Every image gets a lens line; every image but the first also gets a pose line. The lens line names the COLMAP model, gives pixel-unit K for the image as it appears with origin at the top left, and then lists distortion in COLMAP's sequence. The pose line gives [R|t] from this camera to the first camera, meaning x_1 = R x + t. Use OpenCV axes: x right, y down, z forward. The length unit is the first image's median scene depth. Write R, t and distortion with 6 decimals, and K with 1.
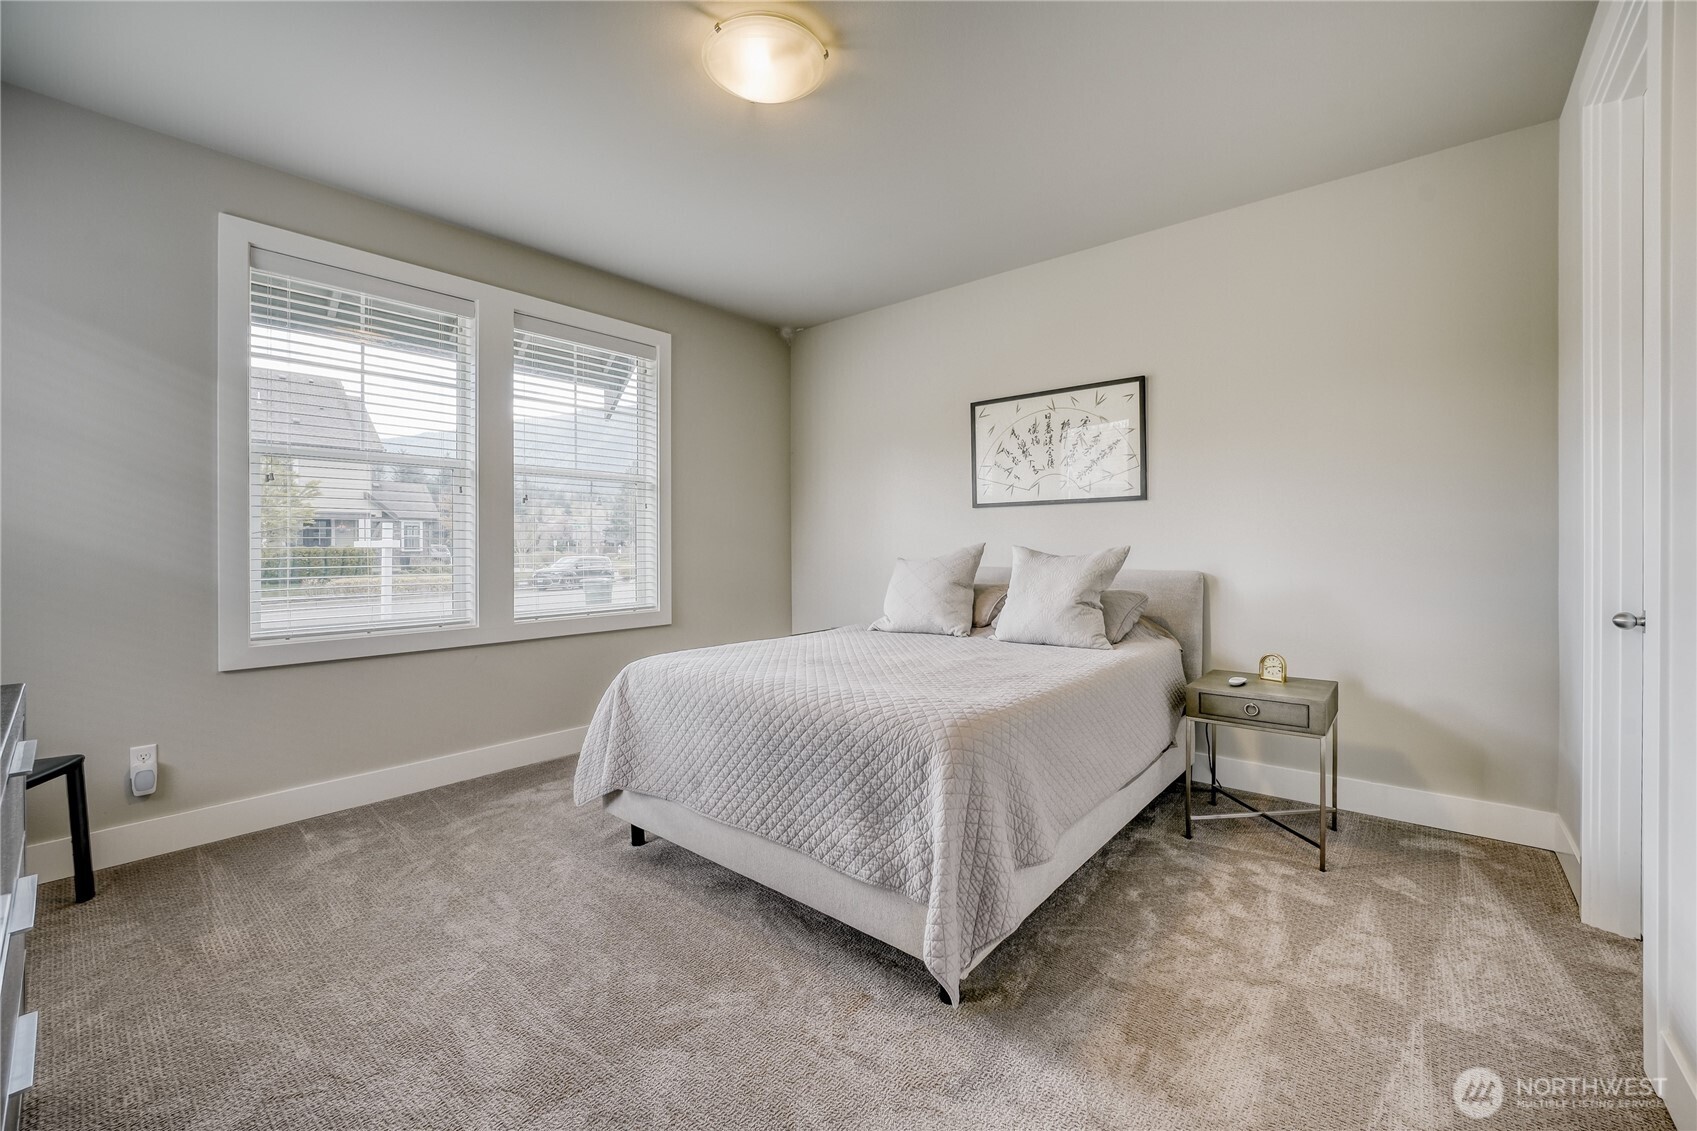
lens RADIAL K [[678.9, 0, 847.9], [0, 678.9, 557.5], [0, 0, 1]] dist [0.001355, 0.000731]
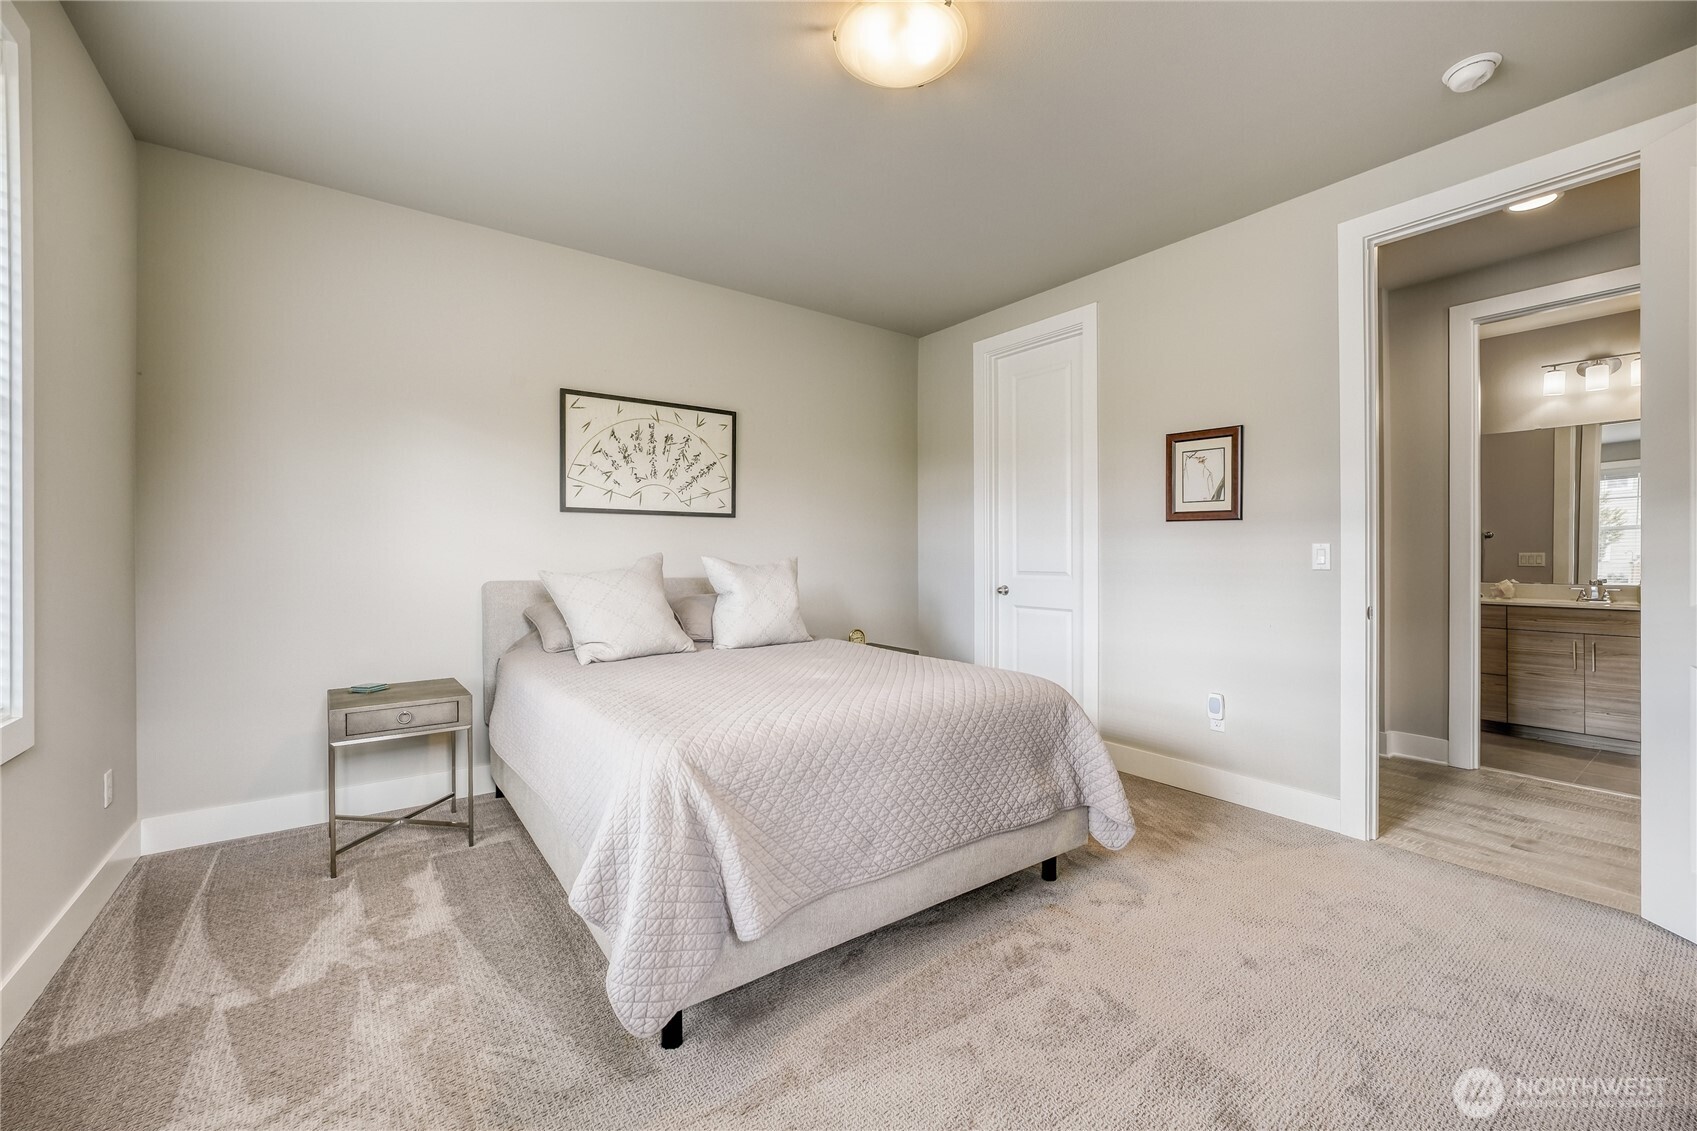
lens RADIAL K [[678.9, 0, 847.9], [0, 678.9, 557.5], [0, 0, 1]] dist [0.001355, 0.000731]
pose [[0.239480, 0.001952, 0.970899, -0.652995], [0.014264, 0.999883, -0.005529, -0.006094], [-0.970797, 0.015173, 0.239424, 0.524837]]
